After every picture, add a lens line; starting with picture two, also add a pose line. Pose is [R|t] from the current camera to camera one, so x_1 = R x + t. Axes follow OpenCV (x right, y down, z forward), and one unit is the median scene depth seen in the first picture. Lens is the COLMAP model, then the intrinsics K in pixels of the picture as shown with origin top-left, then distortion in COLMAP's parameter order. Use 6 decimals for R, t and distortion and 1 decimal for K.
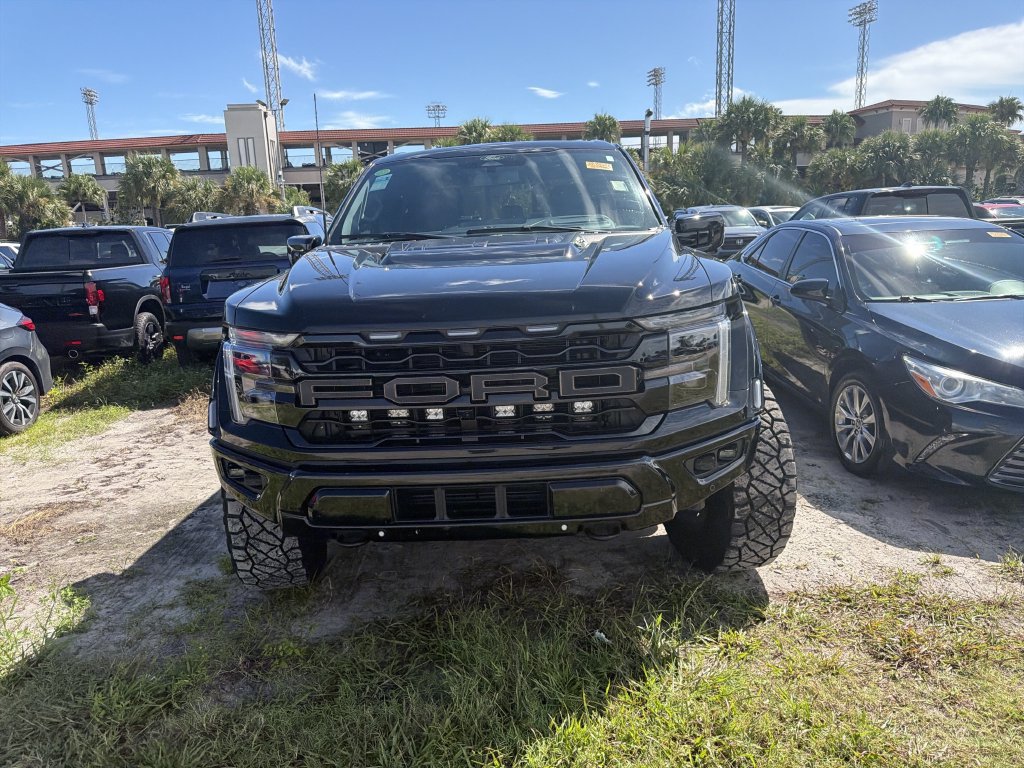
lens RADIAL K [[725.2, 0, 512.0], [0, 725.2, 384.0], [0, 0, 1]] dist [0.016469, -0.022142]
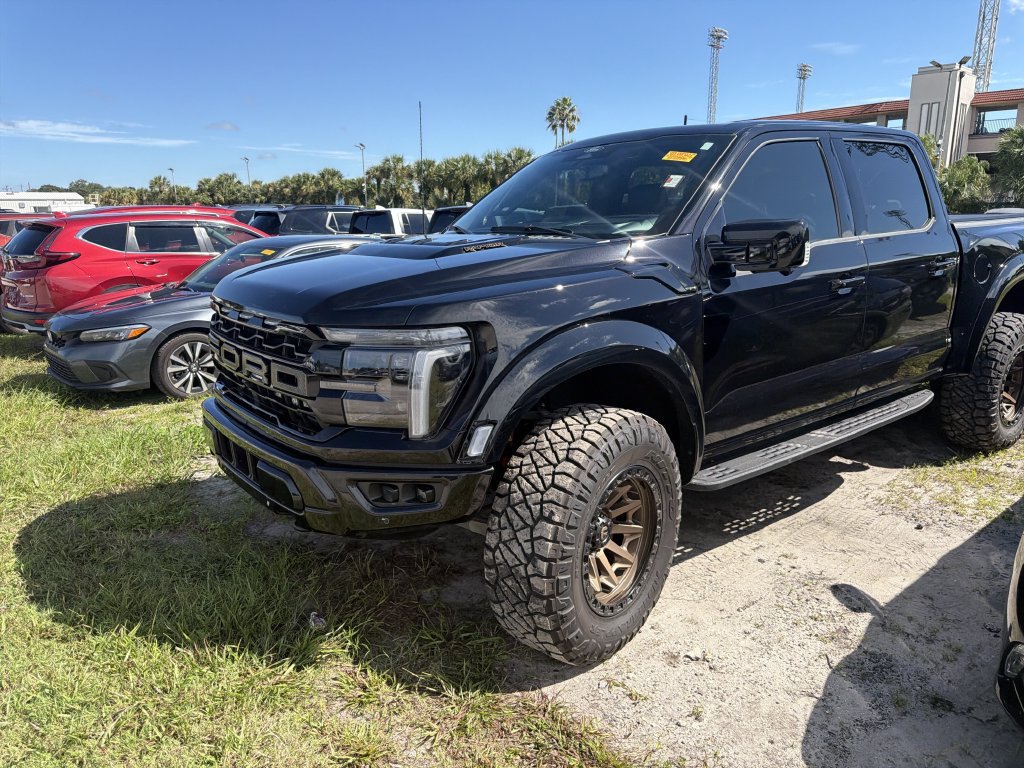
lens RADIAL K [[729.7, 0, 513.5], [0, 729.7, 378.0], [0, 0, 1]] dist [0.036920, -0.043117]
pose [[0.648857, 0.204638, -0.732876, 0.714594], [-0.184581, 0.976720, 0.109305, -0.116702], [0.738183, 0.064352, 0.671524, 0.329436]]
